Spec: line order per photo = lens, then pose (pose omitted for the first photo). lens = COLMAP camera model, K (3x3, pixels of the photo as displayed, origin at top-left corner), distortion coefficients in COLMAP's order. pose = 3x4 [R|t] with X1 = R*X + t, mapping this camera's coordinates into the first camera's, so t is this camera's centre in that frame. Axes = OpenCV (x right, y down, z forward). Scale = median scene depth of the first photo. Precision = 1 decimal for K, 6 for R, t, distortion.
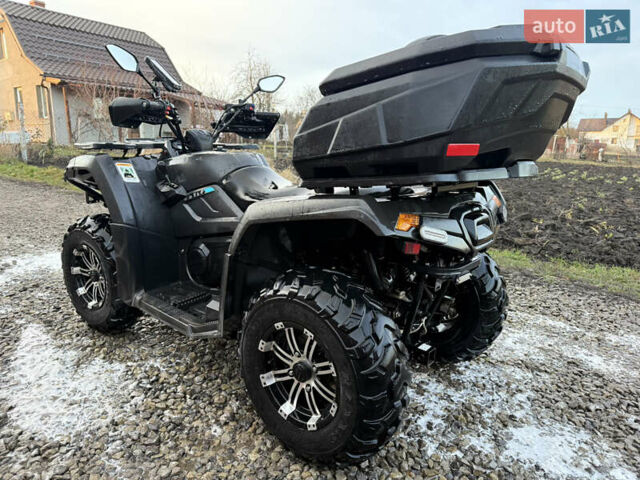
lens RADIAL K [[449.8, 0, 321.6], [0, 449.8, 242.7], [0, 0, 1]] dist [0.021711, -0.024632]
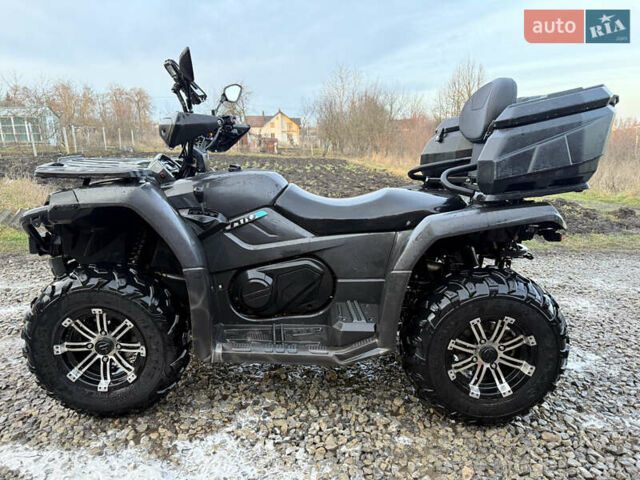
lens RADIAL K [[449.8, 0, 321.6], [0, 449.8, 242.7], [0, 0, 1]] dist [0.021711, -0.024632]
pose [[0.776167, -0.154481, 0.611310, -0.812163], [0.147692, 0.987093, 0.061921, -0.110204], [-0.612986, 0.042224, 0.788965, 0.232916]]
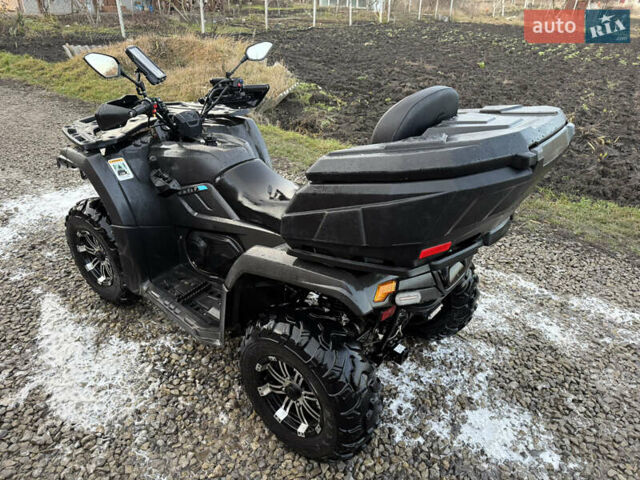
lens RADIAL K [[449.8, 0, 321.6], [0, 449.8, 242.7], [0, 0, 1]] dist [0.021711, -0.024632]
pose [[0.999965, 0.003353, 0.007720, 0.016988], [-0.005367, 0.960581, 0.277949, -0.320454], [-0.006484, -0.277980, 0.960565, -0.029108]]
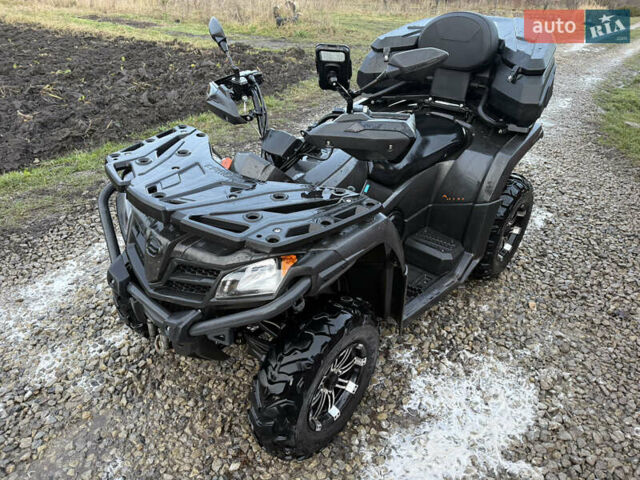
lens RADIAL K [[449.8, 0, 321.6], [0, 449.8, 242.7], [0, 0, 1]] dist [0.021711, -0.024632]
pose [[0.044410, -0.563122, 0.825180, -1.190767], [0.204003, 0.813701, 0.544310, -0.603489], [-0.977962, 0.144166, 0.151015, 1.093723]]
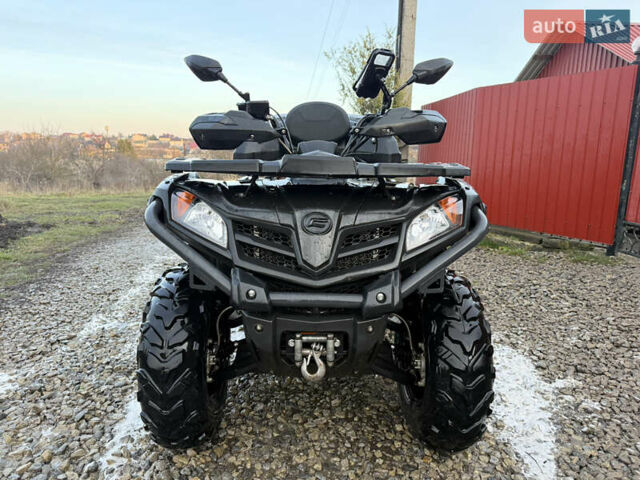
lens RADIAL K [[449.8, 0, 321.6], [0, 449.8, 242.7], [0, 0, 1]] dist [0.021711, -0.024632]
pose [[-0.627883, -0.180694, 0.757042, -1.081056], [0.144823, 0.928566, 0.341749, -0.438925], [-0.764715, 0.324215, -0.556862, 1.848372]]
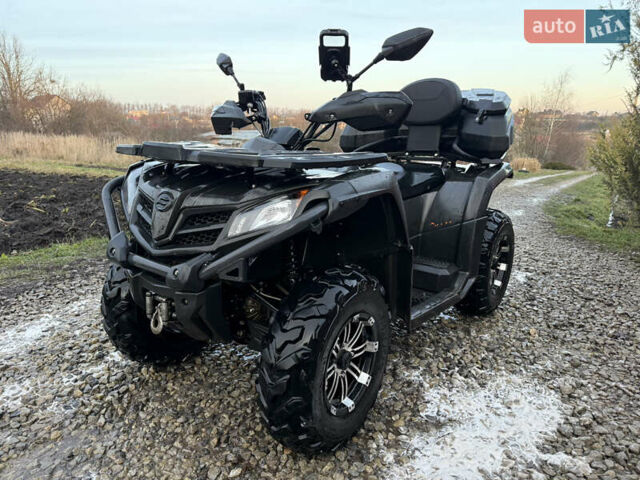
lens RADIAL K [[449.8, 0, 321.6], [0, 449.8, 242.7], [0, 0, 1]] dist [0.021711, -0.024632]
pose [[-0.029331, -0.269911, 0.962439, -1.332984], [0.206264, 0.940496, 0.270043, -0.328773], [-0.978057, 0.206437, 0.028087, 1.218591]]
